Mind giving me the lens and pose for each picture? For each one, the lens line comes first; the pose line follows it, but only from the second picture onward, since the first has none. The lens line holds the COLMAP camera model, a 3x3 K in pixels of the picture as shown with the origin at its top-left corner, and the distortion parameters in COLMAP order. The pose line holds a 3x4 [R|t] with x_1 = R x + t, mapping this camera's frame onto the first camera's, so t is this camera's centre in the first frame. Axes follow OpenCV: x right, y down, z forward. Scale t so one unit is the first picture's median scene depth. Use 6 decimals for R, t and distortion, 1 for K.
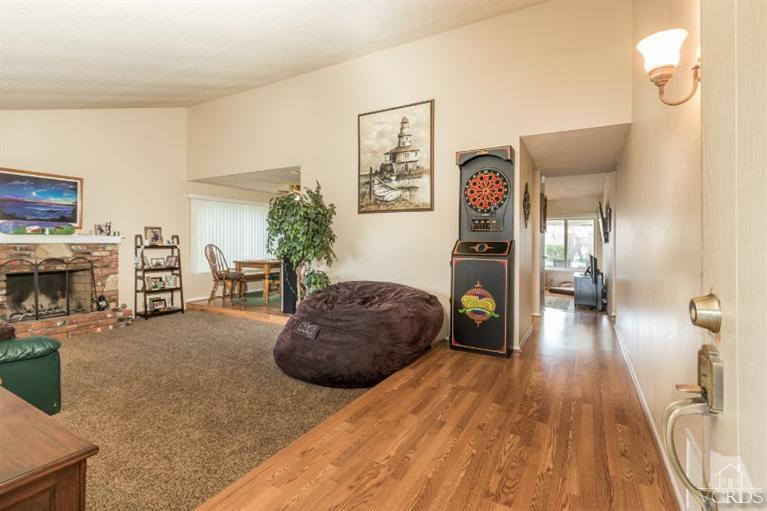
lens RADIAL K [[359.0, 0, 383.5], [0, 359.0, 249.3], [0, 0, 1]] dist [0.004182, -0.001081]
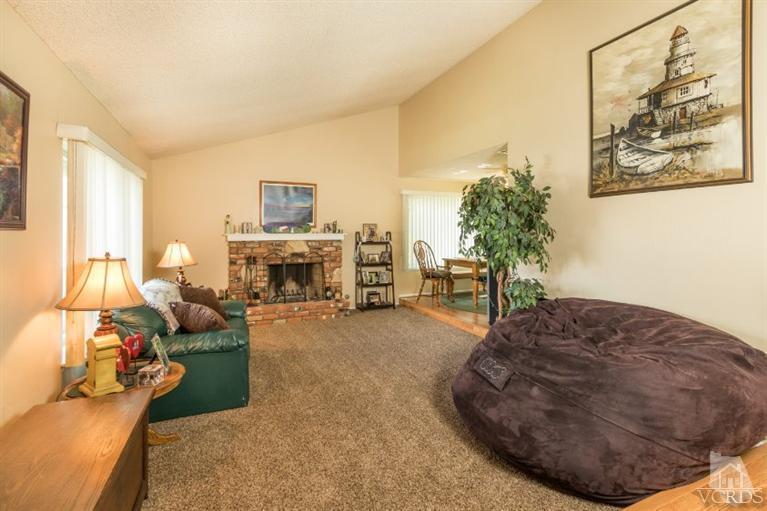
lens RADIAL K [[359.0, 0, 376.9], [0, 359.0, 235.8], [0, 0, 1]] dist [0.004182, -0.001081]
pose [[0.794858, -0.005046, -0.606775, 0.020388], [-0.004616, 0.999886, -0.014362, -0.016316], [0.606778, 0.014217, 0.794744, 0.227579]]
